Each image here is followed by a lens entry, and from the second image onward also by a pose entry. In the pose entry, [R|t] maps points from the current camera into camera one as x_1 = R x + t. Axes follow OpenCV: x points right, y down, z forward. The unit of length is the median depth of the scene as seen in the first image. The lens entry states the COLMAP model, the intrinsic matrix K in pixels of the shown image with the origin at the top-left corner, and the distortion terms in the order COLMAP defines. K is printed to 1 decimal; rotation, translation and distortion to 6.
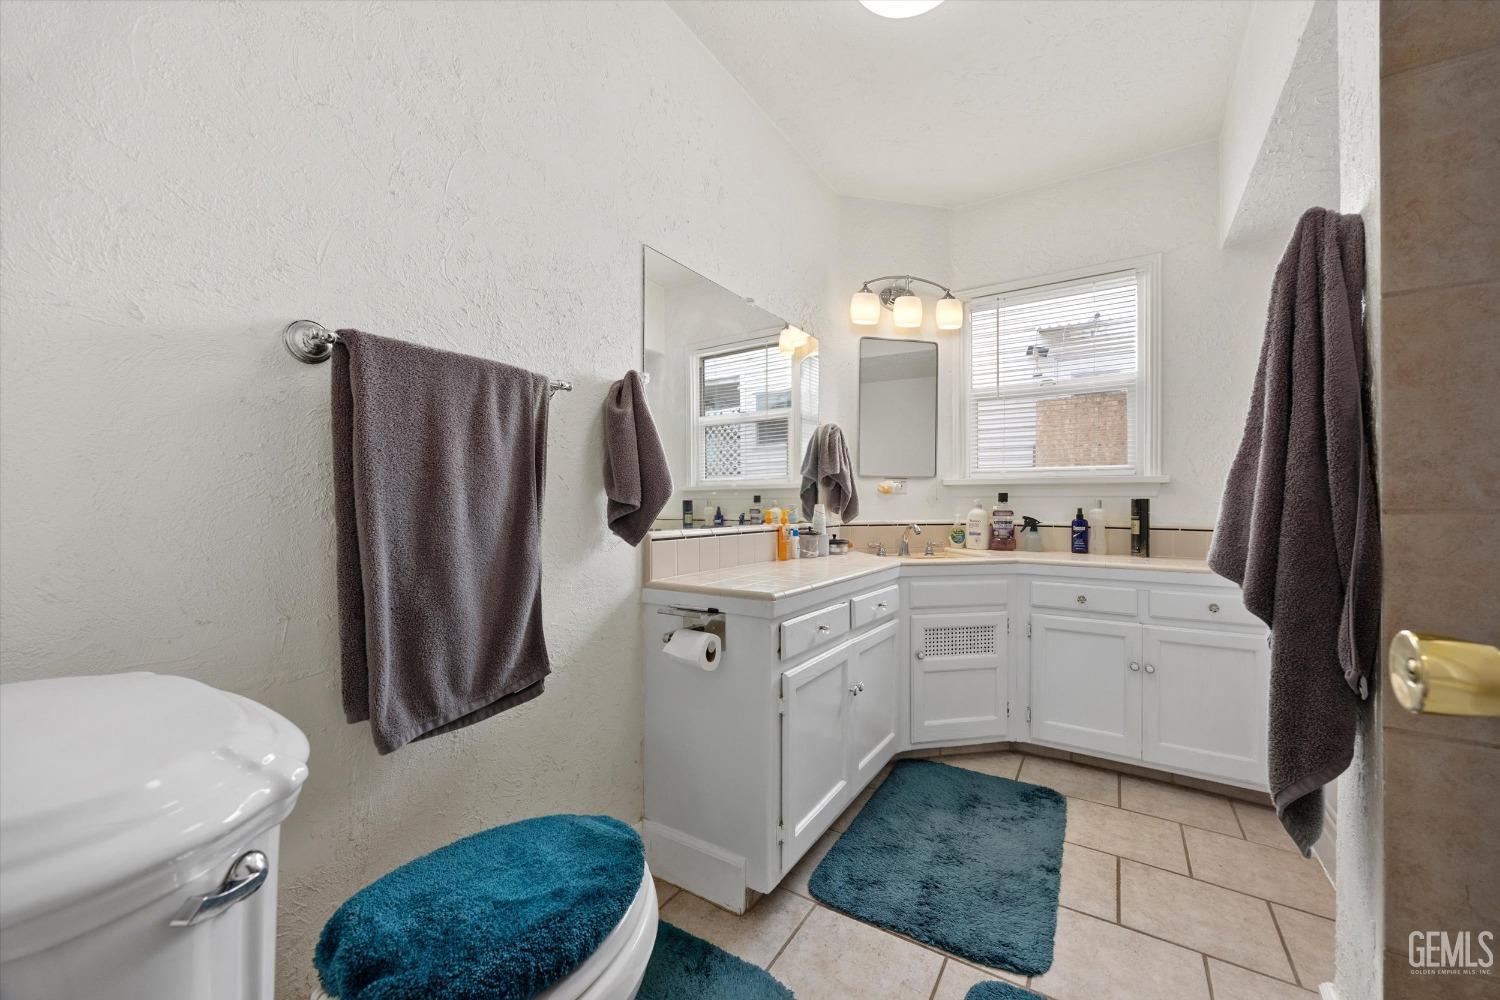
lens RADIAL K [[571.2, 0, 750.0], [0, 571.2, 500.0], [0, 0, 1]] dist [-0.002550, -0.000216]
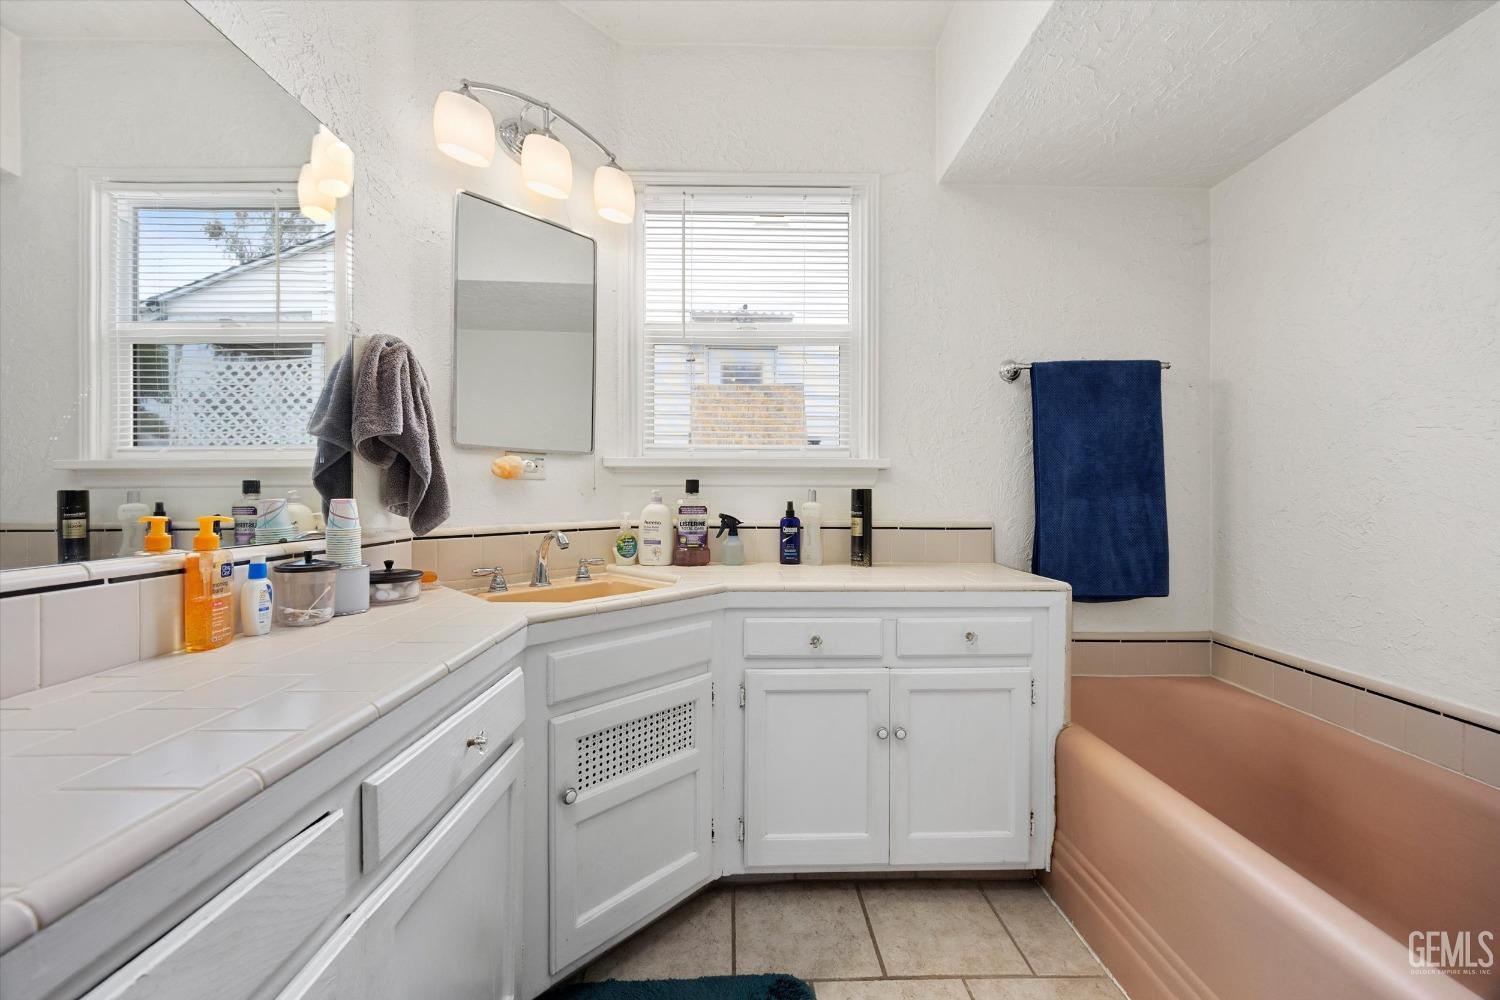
lens RADIAL K [[581.4, 0, 749.0], [0, 581.4, 493.8], [0, 0, 1]] dist [-0.000369, -0.000064]
pose [[0.829284, -0.000600, 0.558827, 0.123166], [-0.002200, 0.999988, 0.004338, 0.001234], [-0.558823, -0.004827, 0.829273, 0.417211]]
